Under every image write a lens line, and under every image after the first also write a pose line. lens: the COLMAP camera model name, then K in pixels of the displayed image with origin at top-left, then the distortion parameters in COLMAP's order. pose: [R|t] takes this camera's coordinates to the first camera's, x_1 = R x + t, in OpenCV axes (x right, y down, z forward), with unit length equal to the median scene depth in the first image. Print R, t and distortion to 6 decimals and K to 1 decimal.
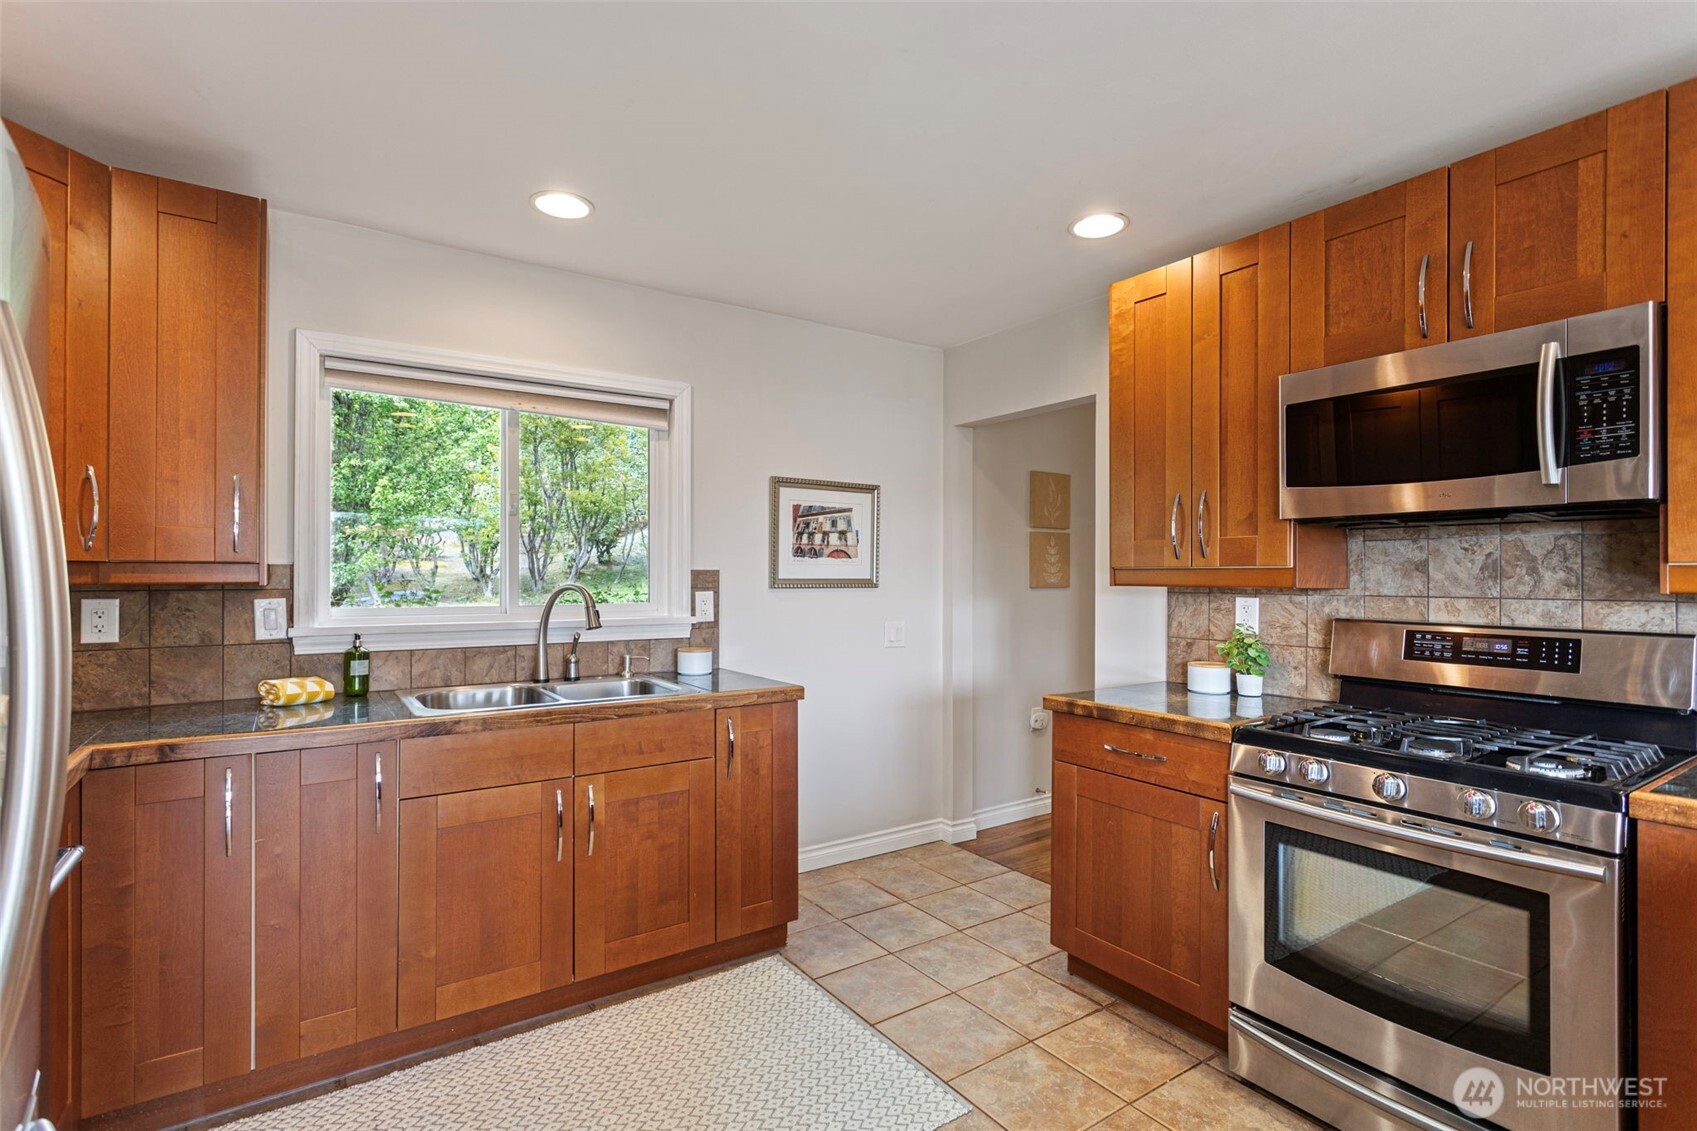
lens RADIAL K [[820.4, 0, 848.5], [0, 820.4, 573.1], [0, 0, 1]] dist [0.001348, 0.000785]
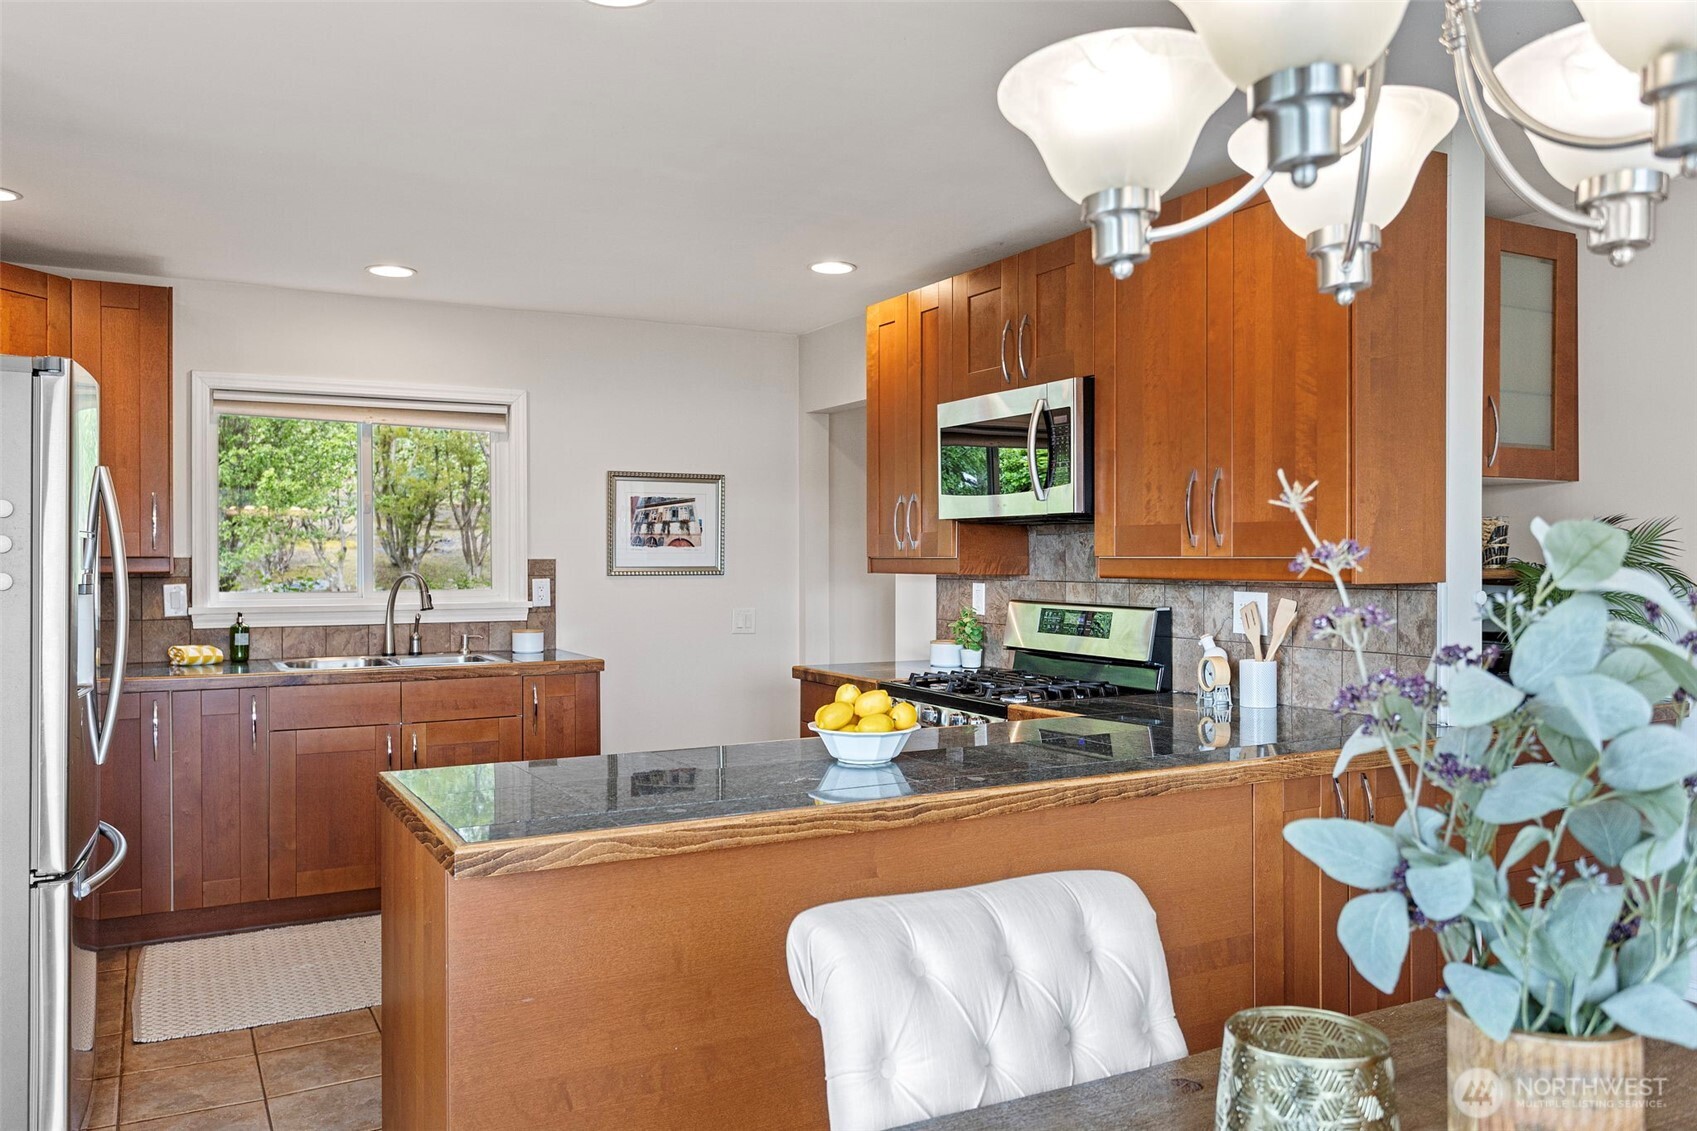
lens RADIAL K [[1282.5, 0, 848.5], [0, 1282.5, 565.5], [0, 0, 1]] dist [0.004948, 0.000648]
pose [[0.994754, -0.002472, -0.102269, 0.463230], [0.003489, 0.999946, 0.009763, -0.012023], [0.102239, -0.010068, 0.994709, -0.751365]]
